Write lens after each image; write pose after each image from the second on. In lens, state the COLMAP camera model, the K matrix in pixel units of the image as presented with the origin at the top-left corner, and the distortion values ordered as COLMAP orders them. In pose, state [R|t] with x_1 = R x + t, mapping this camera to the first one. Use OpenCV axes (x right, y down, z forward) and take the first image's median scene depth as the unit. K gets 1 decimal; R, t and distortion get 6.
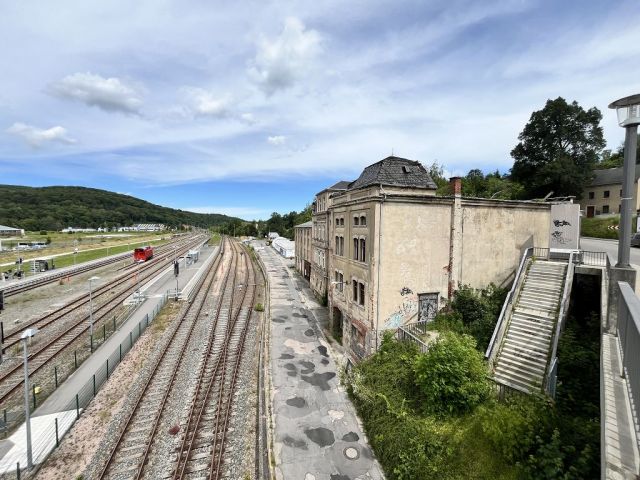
lens RADIAL K [[259.8, 0, 320.1], [0, 259.8, 239.3], [0, 0, 1]] dist [-0.001580, 0.000707]
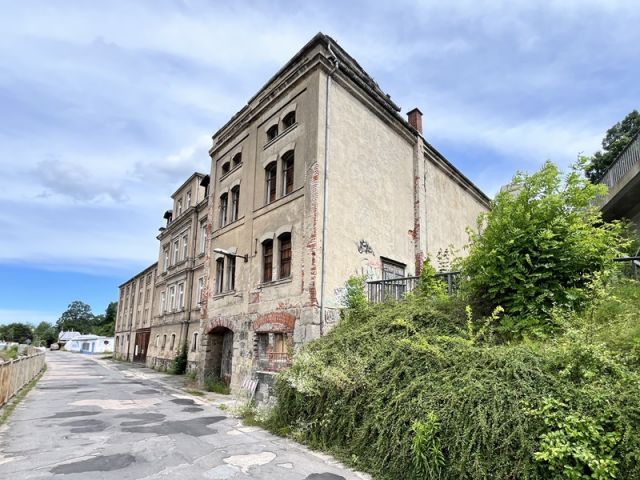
lens RADIAL K [[325.2, 0, 359.6], [0, 325.2, 298.4], [0, 0, 1]] dist [-0.004356, -0.000997]
pose [[0.855610, 0.063928, 0.513659, -0.031636], [0.031083, 0.984208, -0.174265, 0.401093], [-0.516688, 0.165069, 0.840111, 0.402209]]
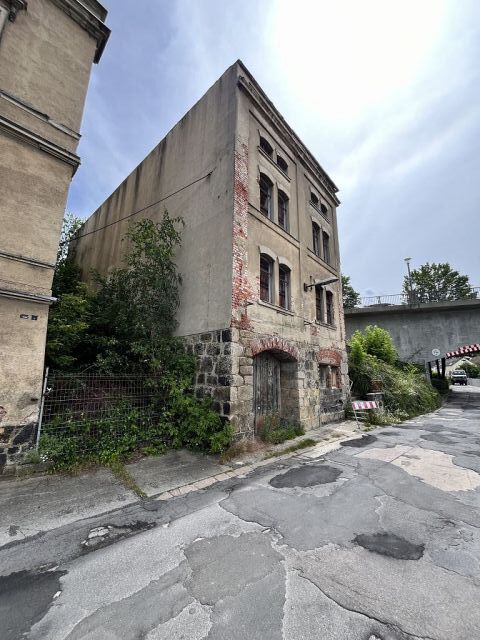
lens RADIAL K [[259.8, 0, 241.2], [0, 259.8, 318.5], [0, 0, 1]] dist [-0.001580, 0.000707]
pose [[-0.514188, 0.169658, 0.840730, -0.277072], [0.022777, 0.982596, -0.184356, 0.352022], [-0.857375, -0.075644, -0.509104, 1.507720]]
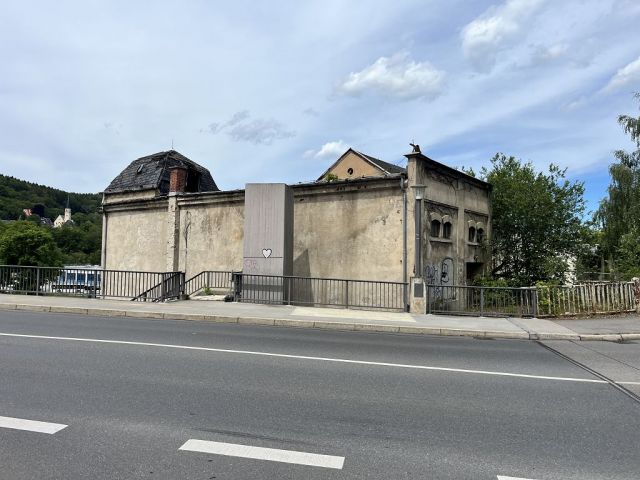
lens RADIAL K [[479.8, 0, 308.5], [0, 479.8, 238.4], [0, 0, 1]] dist [0.002242, -0.004139]
pose [[0.604444, -0.039499, -0.795668, 1.698482], [-0.041805, 0.995821, -0.081194, 0.038116], [0.795550, 0.082340, 0.600267, 0.509169]]
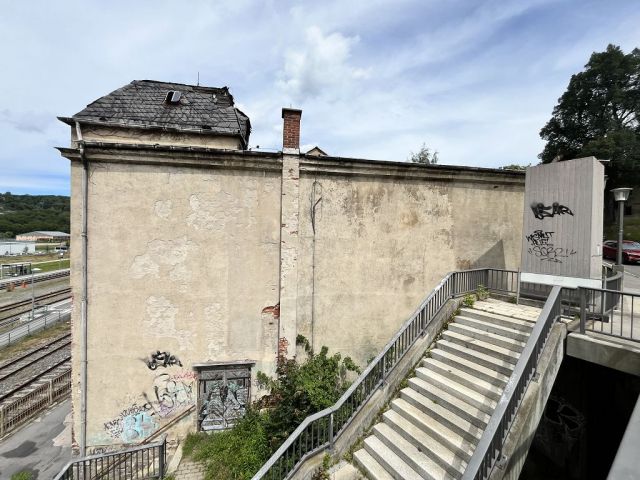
lens RADIAL K [[259.8, 0, 314.8], [0, 259.8, 239.2], [0, 0, 1]] dist [-0.001580, 0.000707]
pose [[0.989511, 0.007282, -0.144277, 0.613139], [-0.011860, 0.999452, -0.030895, -0.000748], [0.143973, 0.032282, 0.989055, 0.542113]]
